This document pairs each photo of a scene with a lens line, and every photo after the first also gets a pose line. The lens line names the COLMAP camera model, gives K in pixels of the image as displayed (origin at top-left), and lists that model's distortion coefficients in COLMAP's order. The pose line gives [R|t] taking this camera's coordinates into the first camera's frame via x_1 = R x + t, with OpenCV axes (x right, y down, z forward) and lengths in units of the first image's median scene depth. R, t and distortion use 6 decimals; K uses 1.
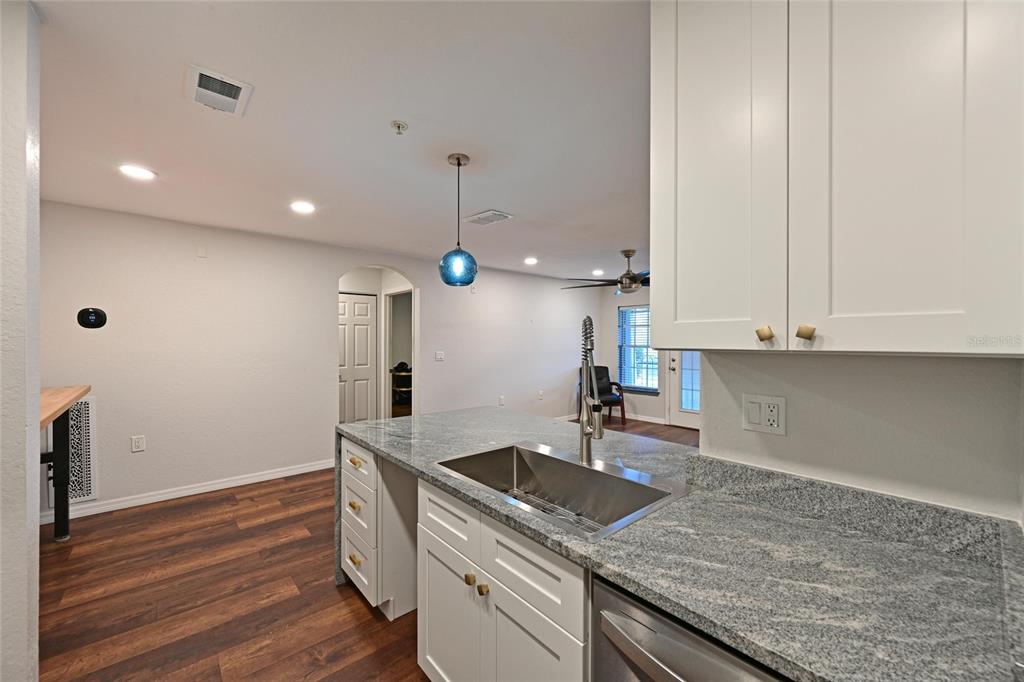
lens RADIAL K [[401.6, 0, 507.2], [0, 401.6, 343.3], [0, 0, 1]] dist [0.000067, 0.000188]
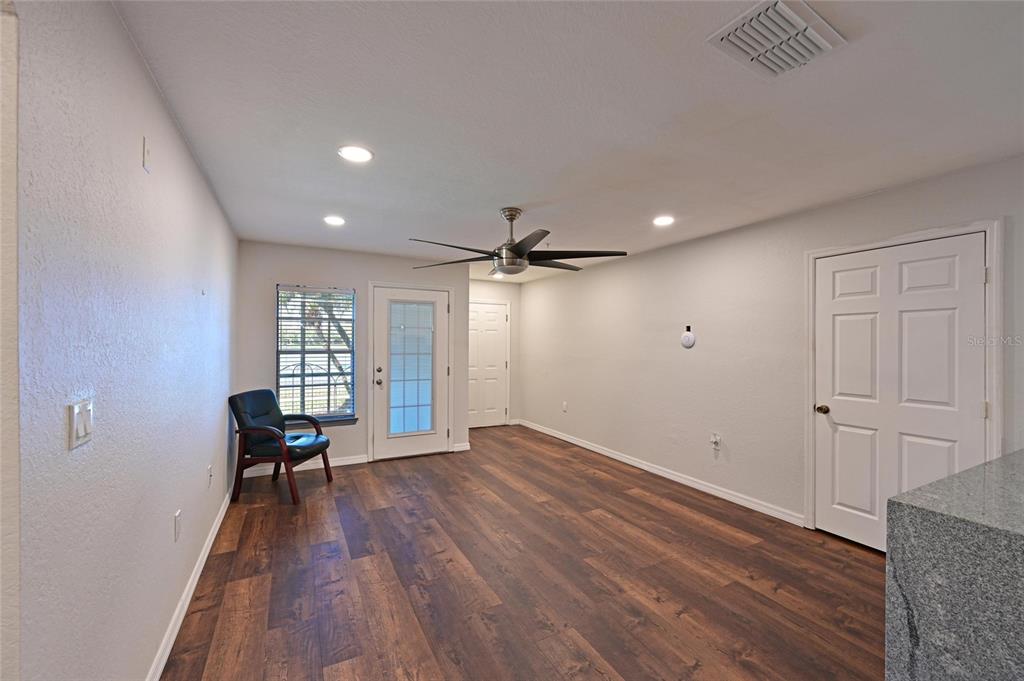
lens RADIAL K [[412.5, 0, 512.6], [0, 412.5, 343.4], [0, 0, 1]] dist [-0.000843, -0.000009]
pose [[0.204662, 0.000849, 0.978832, -0.257487], [-0.004079, 0.999992, -0.000015, -0.006749], [-0.978824, -0.003989, 0.204664, 0.590994]]
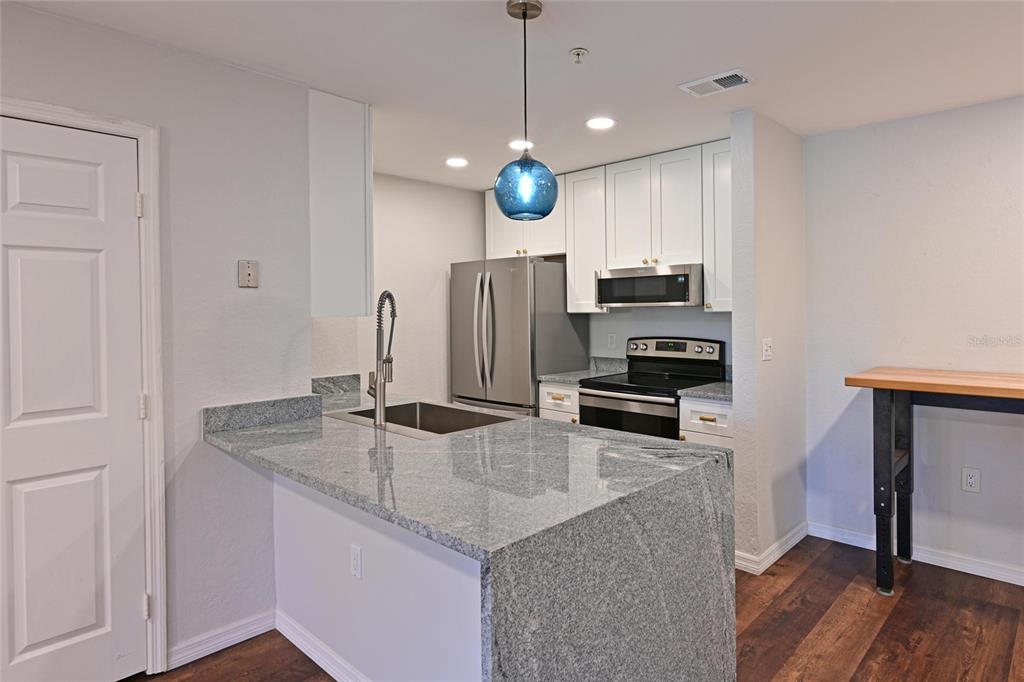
lens RADIAL K [[582.9, 0, 560.6], [0, 582.9, 311.7], [0, 0, 1]] dist [0.002028, -0.001666]
pose [[-0.990124, 0.010670, -0.139790, -0.016469], [0.009789, 0.999928, 0.006989, -0.005859], [0.139855, 0.005552, -0.990156, 0.632298]]
